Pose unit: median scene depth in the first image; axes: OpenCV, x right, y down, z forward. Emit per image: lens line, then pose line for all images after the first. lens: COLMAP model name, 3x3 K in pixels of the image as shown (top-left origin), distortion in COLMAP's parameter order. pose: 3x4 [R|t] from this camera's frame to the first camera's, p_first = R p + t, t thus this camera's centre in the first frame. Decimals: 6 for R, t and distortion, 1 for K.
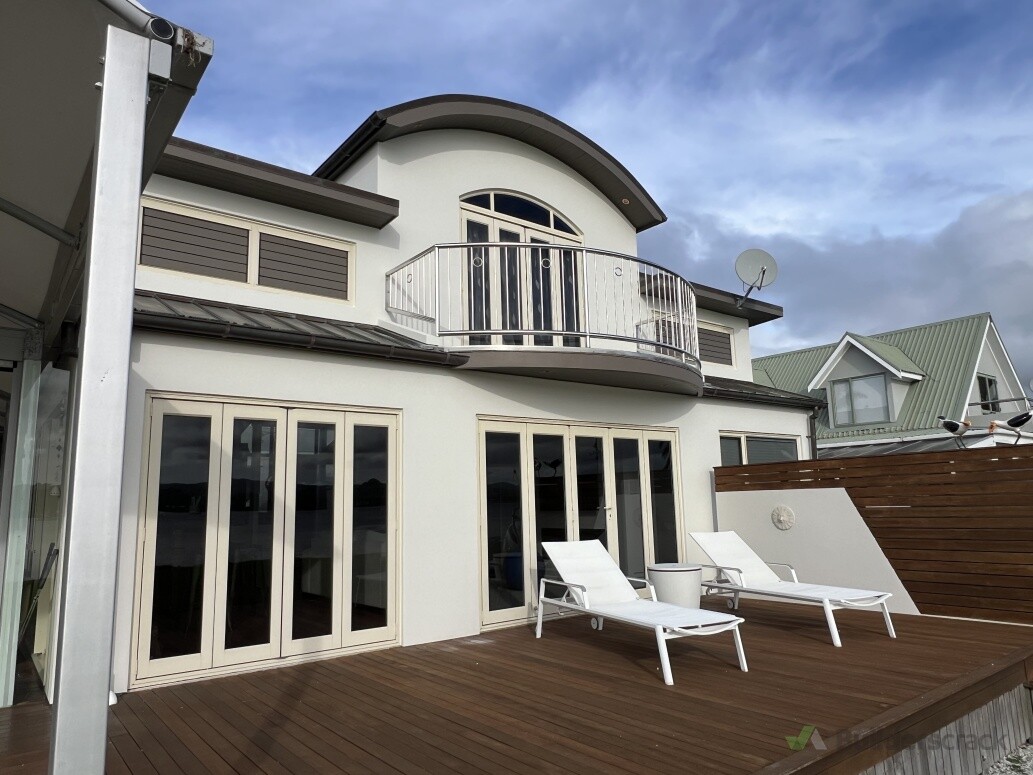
lens RADIAL K [[692.8, 0, 512.1], [0, 692.8, 386.3], [0, 0, 1]] dist [0.003192, -0.000165]
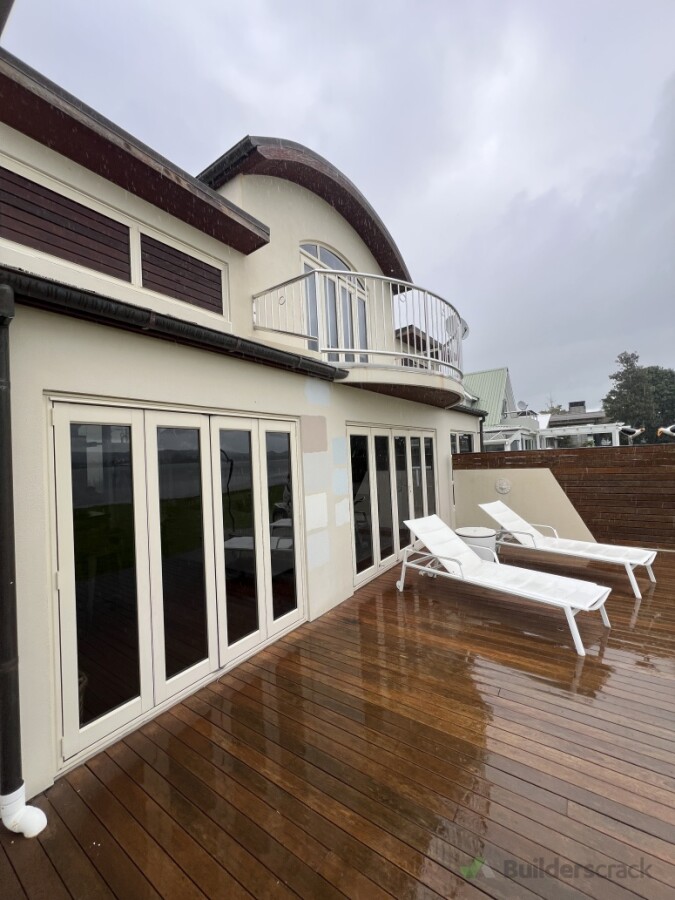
lens RADIAL K [[359.9, 0, 339.5], [0, 359.9, 451.2], [0, 0, 1]] dist [0.001687, 0.000115]
pose [[0.959331, -0.009087, 0.282138, -0.244350], [-0.033023, 0.989007, 0.144136, 0.002670], [-0.280346, -0.147591, 0.948485, 0.395807]]
